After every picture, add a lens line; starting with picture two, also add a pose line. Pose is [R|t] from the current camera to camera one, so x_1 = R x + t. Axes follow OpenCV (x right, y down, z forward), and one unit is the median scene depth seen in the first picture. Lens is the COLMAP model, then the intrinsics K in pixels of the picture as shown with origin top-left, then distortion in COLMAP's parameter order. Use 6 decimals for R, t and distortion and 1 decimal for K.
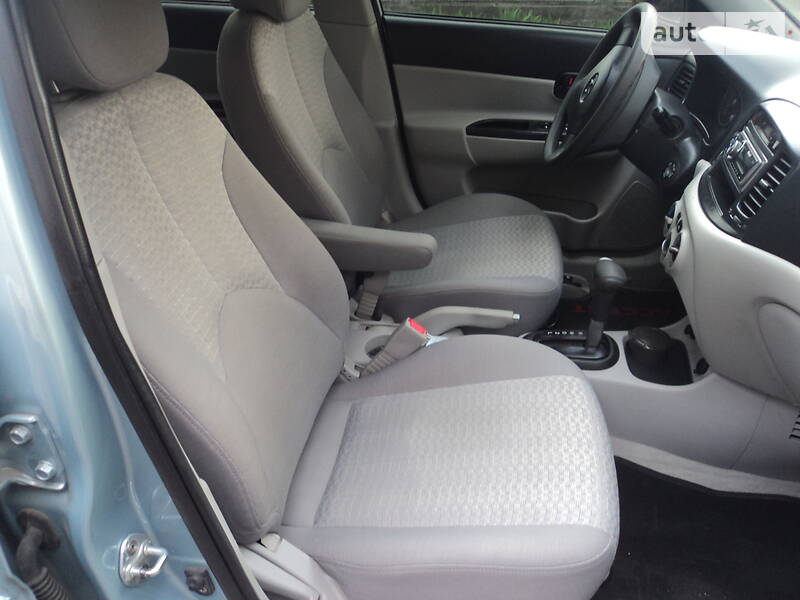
lens RADIAL K [[633.4, 0, 399.9], [0, 633.4, 312.2], [0, 0, 1]] dist [-0.023538, 0.016696]
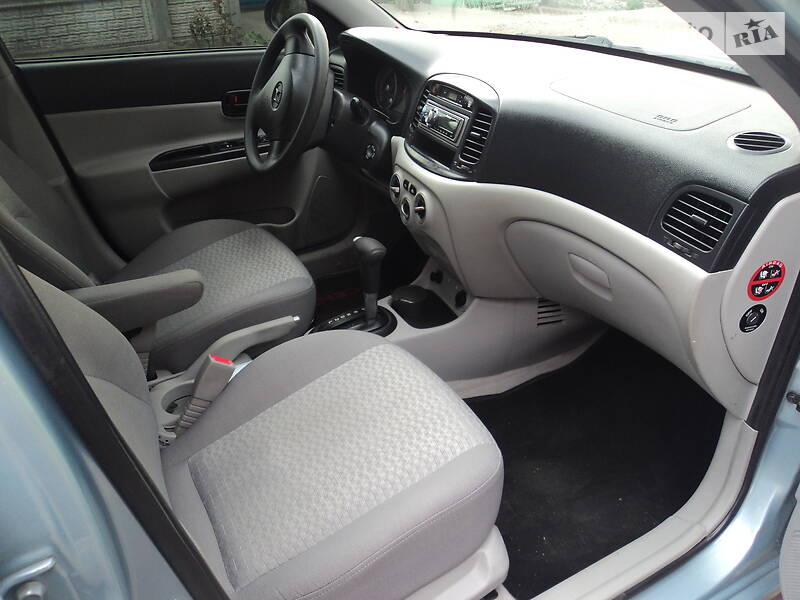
lens RADIAL K [[633.9, 0, 400.0], [0, 633.9, 300.0], [0, 0, 1]] dist [-0.030774, 0.015957]
pose [[0.785930, -0.327452, 0.524489, -0.220158], [0.361653, 0.931471, 0.039616, -0.001043], [-0.501518, 0.158548, 0.850495, 0.039725]]
